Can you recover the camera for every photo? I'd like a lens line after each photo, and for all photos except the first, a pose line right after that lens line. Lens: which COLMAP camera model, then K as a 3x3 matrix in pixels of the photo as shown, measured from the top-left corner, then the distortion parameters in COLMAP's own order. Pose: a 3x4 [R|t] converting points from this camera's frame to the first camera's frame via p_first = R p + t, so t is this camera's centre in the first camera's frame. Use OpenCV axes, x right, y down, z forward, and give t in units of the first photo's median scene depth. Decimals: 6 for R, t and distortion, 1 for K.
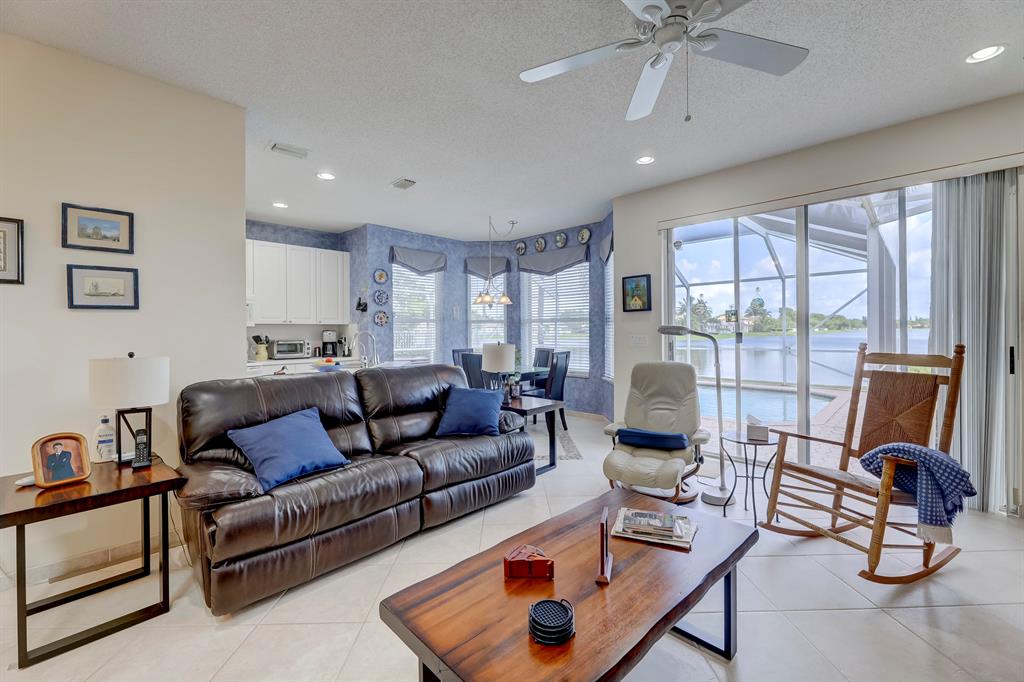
lens RADIAL K [[418.7, 0, 520.9], [0, 418.7, 341.4], [0, 0, 1]] dist [0.002699, -0.004309]
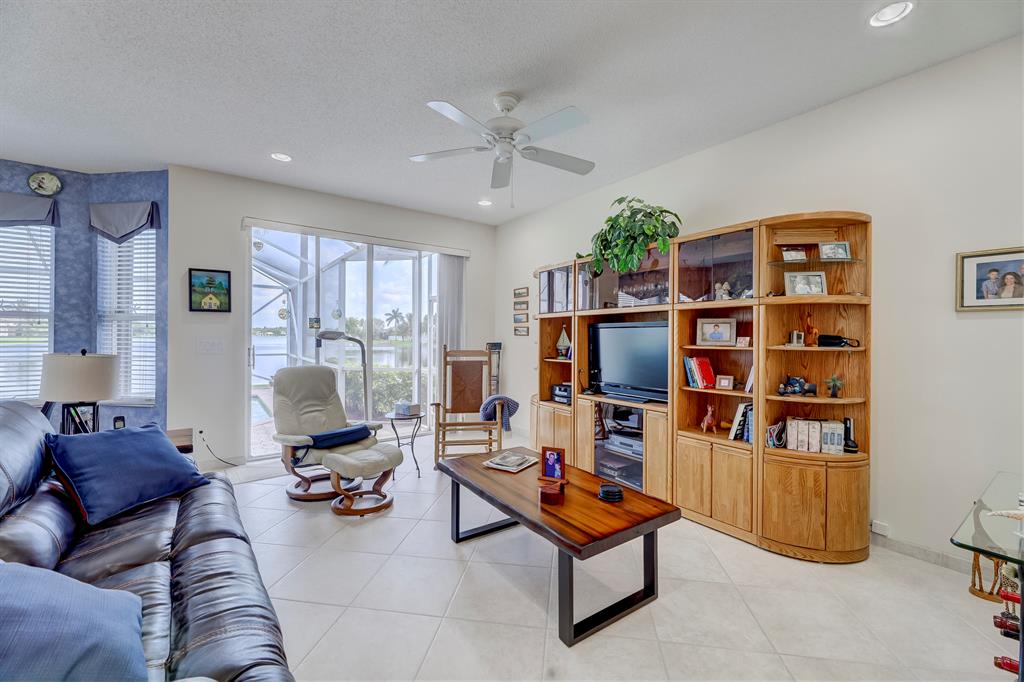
lens RADIAL K [[418.7, 0, 498.1], [0, 418.7, 340.2], [0, 0, 1]] dist [0.002699, -0.004309]
pose [[0.180549, 0.002277, 0.983563, -0.349423], [0.014038, 0.999889, -0.004892, -0.001808], [-0.983466, 0.014690, 0.180497, 0.214848]]
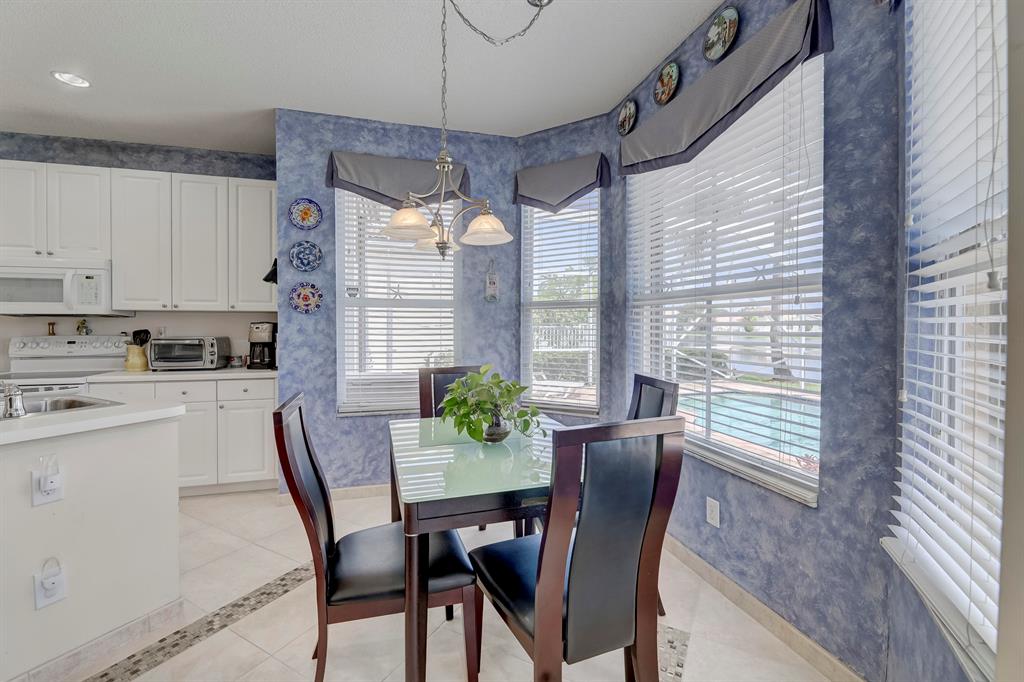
lens RADIAL K [[430.5, 0, 507.4], [0, 430.5, 334.2], [0, 0, 1]] dist [-0.002527, -0.002096]
pose [[0.850218, 0.016259, -0.526179, 0.139201], [-0.020976, 0.999775, -0.003001, -0.015216], [0.526013, 0.013588, 0.850368, 0.683178]]
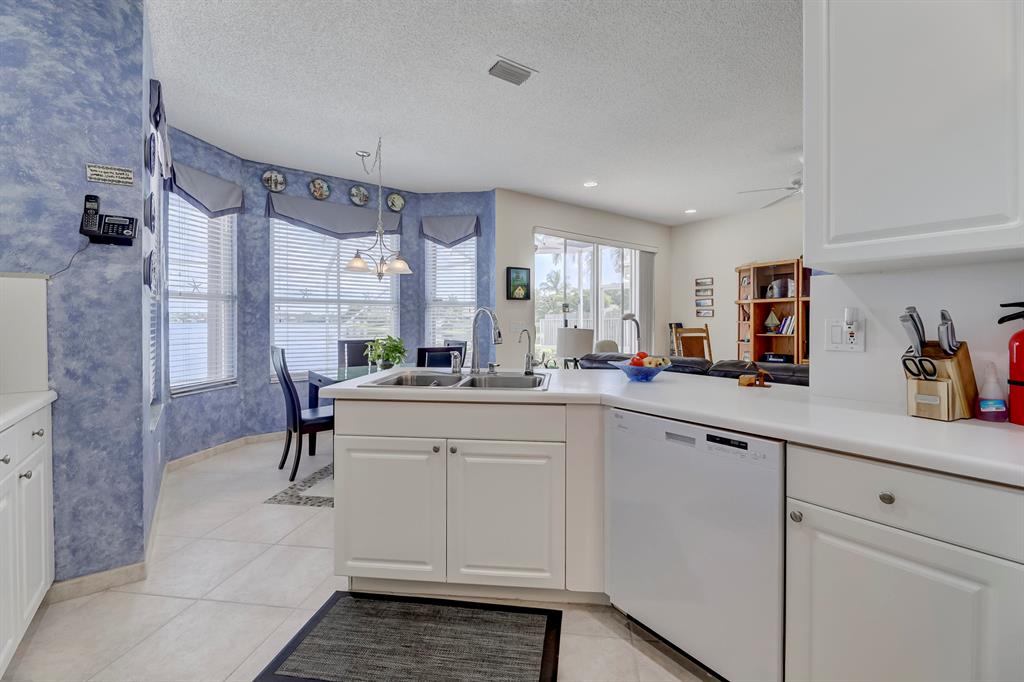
lens RADIAL K [[418.7, 0, 531.5], [0, 418.7, 322.2], [0, 0, 1]] dist [0.002699, -0.004309]
pose [[0.149937, 0.006444, 0.988675, -0.627446], [0.024475, 0.999648, -0.010227, -0.000608], [-0.988393, 0.025732, 0.149726, 0.623077]]
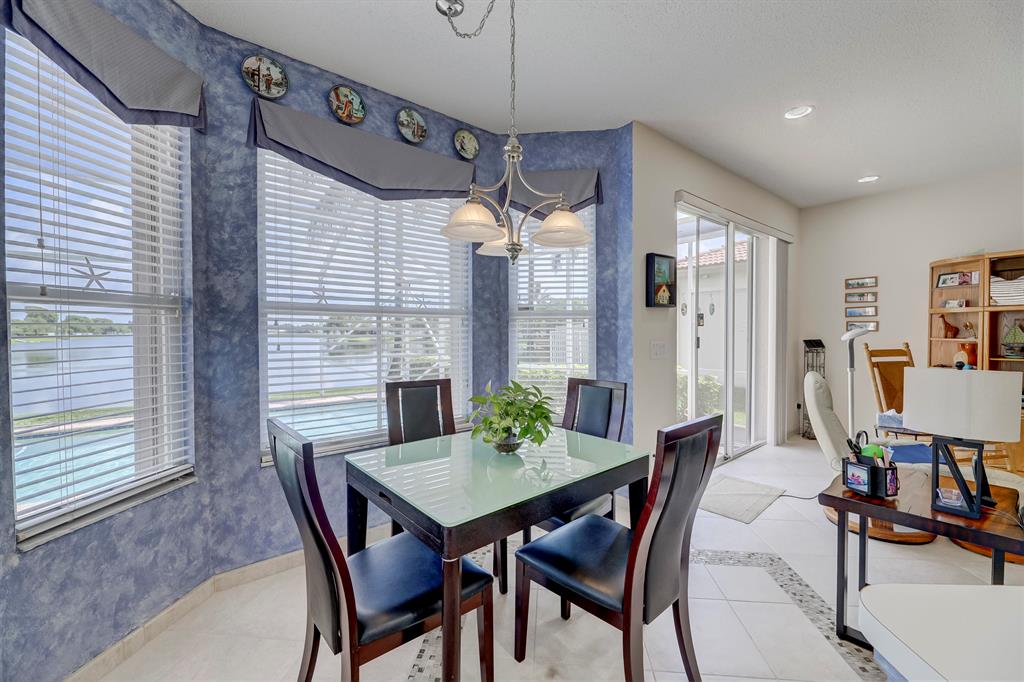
lens RADIAL K [[418.7, 0, 521.8], [0, 418.7, 337.1], [0, 0, 1]] dist [0.002699, -0.004309]
pose [[0.124889, -0.006575, 0.992149, -0.334919], [0.027404, 0.999619, 0.003175, -0.024531], [-0.991792, 0.026792, 0.125021, 0.886392]]
